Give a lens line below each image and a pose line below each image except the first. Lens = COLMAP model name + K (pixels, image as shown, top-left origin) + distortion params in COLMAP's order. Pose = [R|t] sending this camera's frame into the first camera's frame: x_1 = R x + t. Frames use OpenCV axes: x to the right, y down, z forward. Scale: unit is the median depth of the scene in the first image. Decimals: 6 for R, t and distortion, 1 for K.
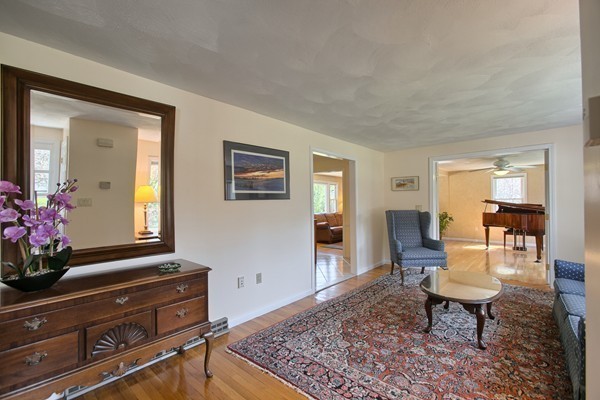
lens RADIAL K [[265.6, 0, 301.0], [0, 265.6, 200.7], [0, 0, 1]] dist [-0.007055, 0.005520]
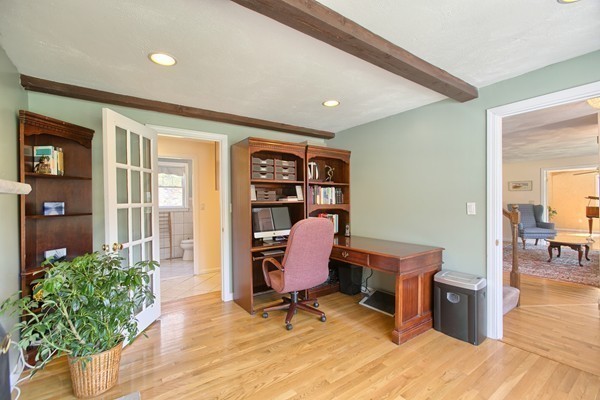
lens RADIAL K [[265.6, 0, 299.7], [0, 265.6, 201.1], [0, 0, 1]] dist [-0.007055, 0.005520]
pose [[0.973368, -0.002848, -0.229231, -0.722818], [0.005846, 0.999906, 0.012398, -0.008438], [0.229174, -0.013408, 0.973293, -1.113143]]
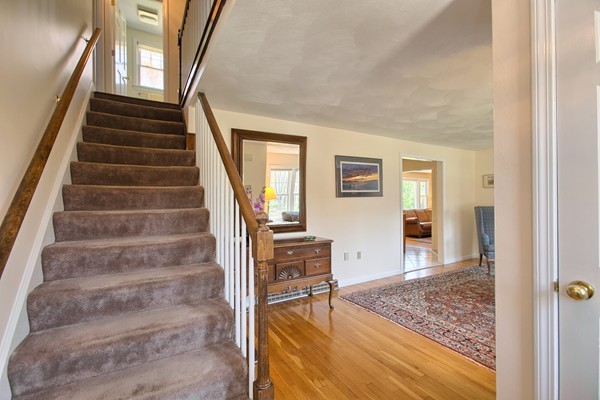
lens RADIAL K [[265.6, 0, 303.3], [0, 265.6, 200.4], [0, 0, 1]] dist [-0.007055, 0.005520]
pose [[0.951108, 0.003124, -0.308842, -0.010951], [0.001098, 0.999908, 0.013496, -0.003862], [0.308855, -0.013175, 0.951018, -0.328248]]
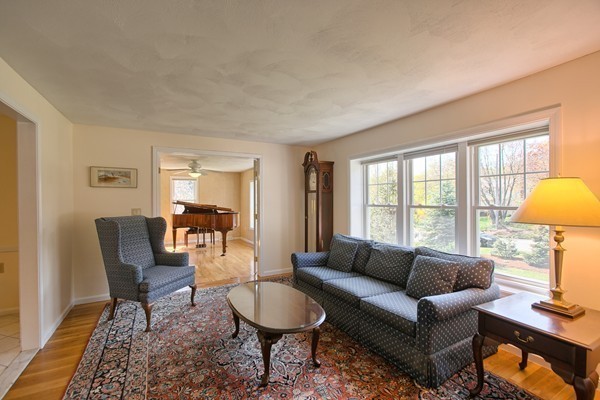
lens RADIAL K [[265.6, 0, 295.8], [0, 265.6, 200.7], [0, 0, 1]] dist [-0.007055, 0.005520]
pose [[0.345576, 0.003319, 0.938385, -0.137976], [-0.004318, 0.999989, -0.001946, -0.007801], [-0.938381, -0.003380, 0.345586, 0.507735]]
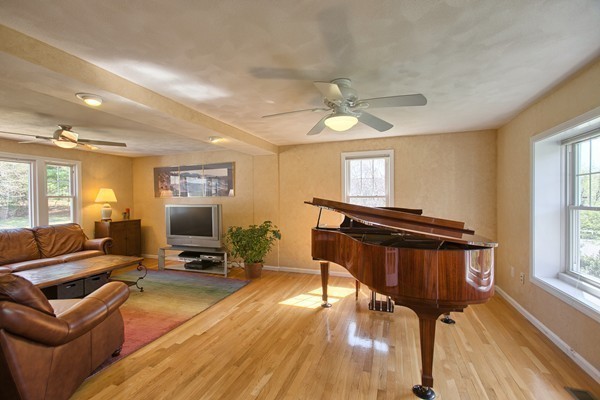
lens RADIAL K [[265.6, 0, 300.0], [0, 265.6, 201.7], [0, 0, 1]] dist [-0.007055, 0.005520]
pose [[0.928536, -0.003838, 0.371222, 1.054877], [-0.002110, 0.999876, 0.015616, -0.009410], [-0.371236, -0.015283, 0.928413, 1.265532]]
